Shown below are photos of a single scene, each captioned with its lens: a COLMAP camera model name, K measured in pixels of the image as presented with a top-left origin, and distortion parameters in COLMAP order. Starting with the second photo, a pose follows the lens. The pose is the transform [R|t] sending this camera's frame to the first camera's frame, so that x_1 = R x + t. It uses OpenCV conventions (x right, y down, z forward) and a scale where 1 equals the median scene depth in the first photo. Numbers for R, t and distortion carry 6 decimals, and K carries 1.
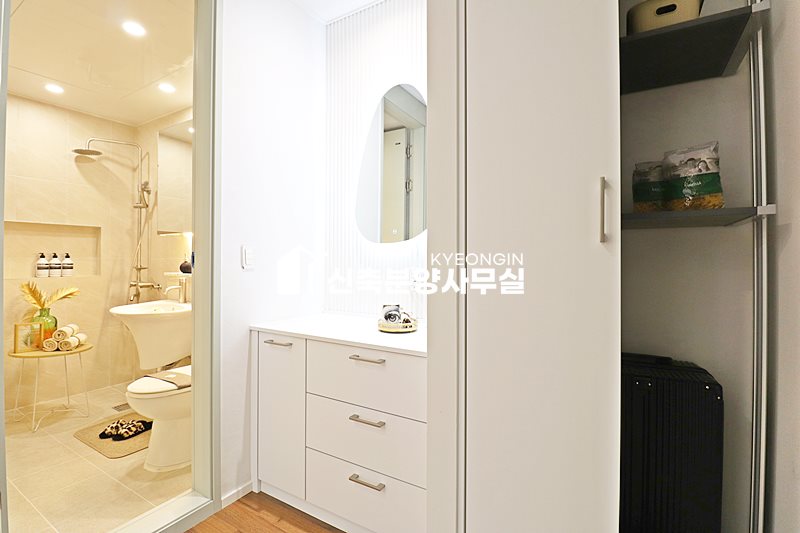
lens RADIAL K [[370.5, 0, 399.4], [0, 370.5, 259.4], [0, 0, 1]] dist [0.001154, -0.013310]
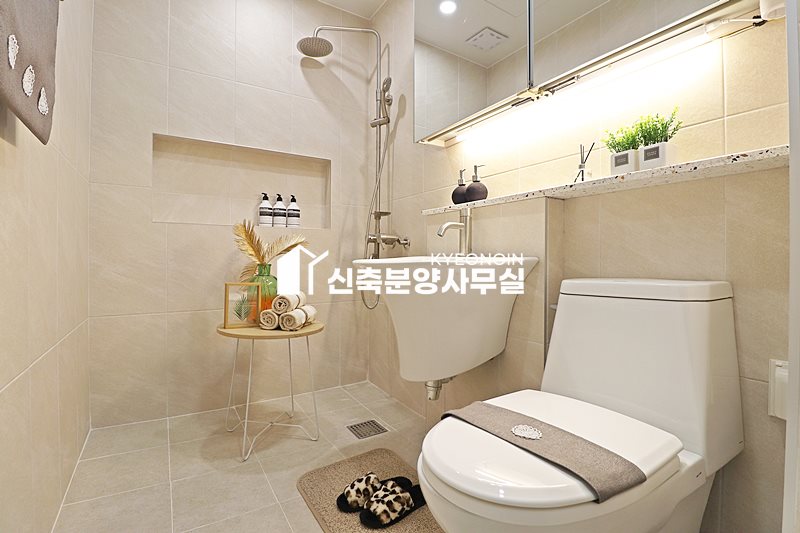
lens RADIAL K [[370.5, 0, 399.4], [0, 370.5, 259.4], [0, 0, 1]] dist [0.001154, -0.013310]
pose [[0.892664, -0.004624, -0.450699, -0.408624], [0.002954, 0.999986, -0.004408, 0.117075], [0.450713, 0.002604, 0.892665, 0.466270]]
